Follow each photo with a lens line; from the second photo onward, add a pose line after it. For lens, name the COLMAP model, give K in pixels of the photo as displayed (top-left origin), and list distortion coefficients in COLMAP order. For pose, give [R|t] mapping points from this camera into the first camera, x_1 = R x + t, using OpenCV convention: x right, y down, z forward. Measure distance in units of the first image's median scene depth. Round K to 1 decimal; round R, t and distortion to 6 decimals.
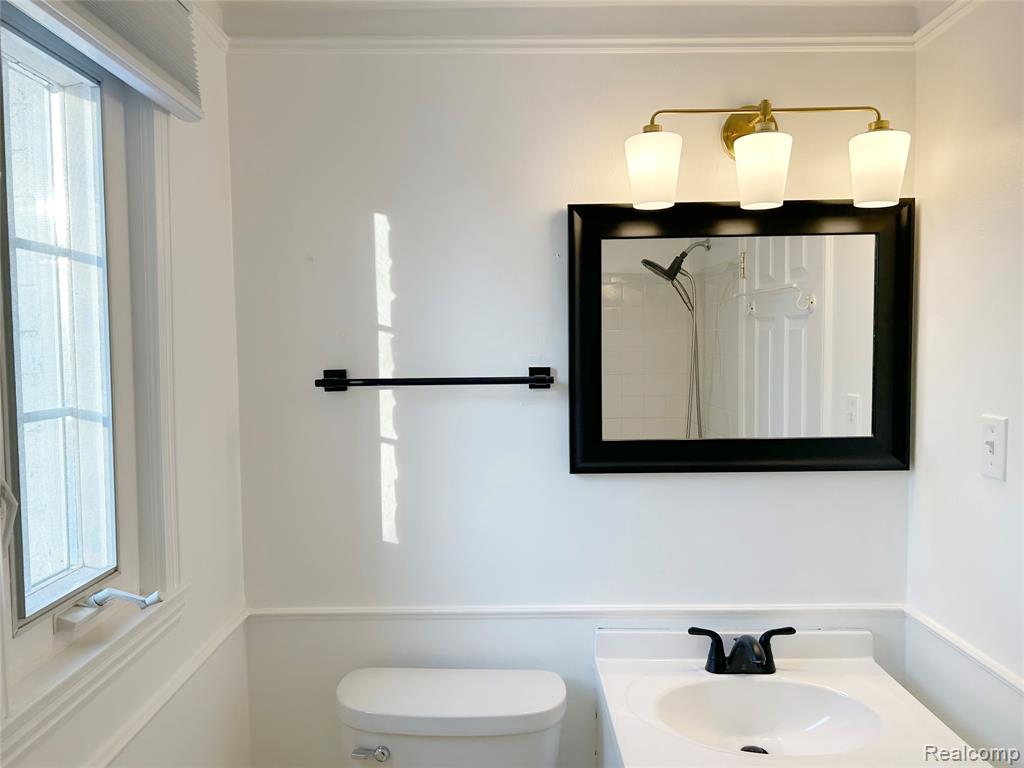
lens RADIAL K [[771.5, 0, 505.6], [0, 771.5, 395.4], [0, 0, 1]] dist [0.076766, -0.097101]
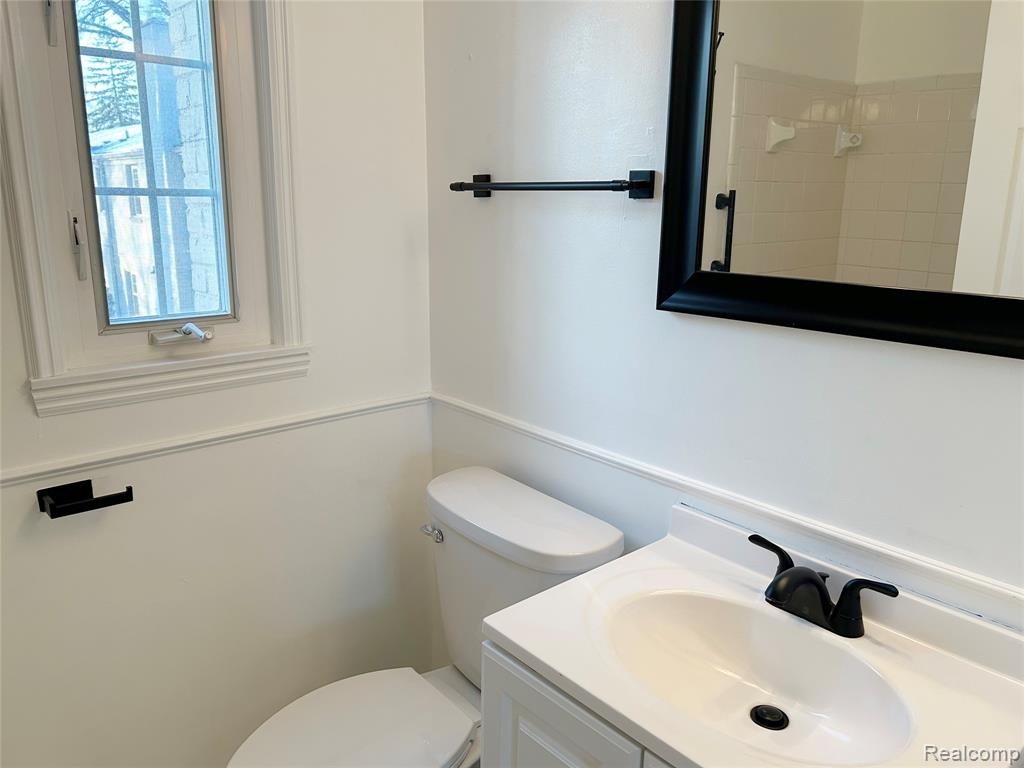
lens RADIAL K [[771.5, 0, 505.6], [0, 771.5, 395.4], [0, 0, 1]] dist [0.076766, -0.097101]
pose [[0.648575, 0.205712, -0.732826, 0.587781], [-0.064640, 0.974194, 0.216258, 0.027033], [0.758401, -0.092890, 0.645135, 0.356502]]
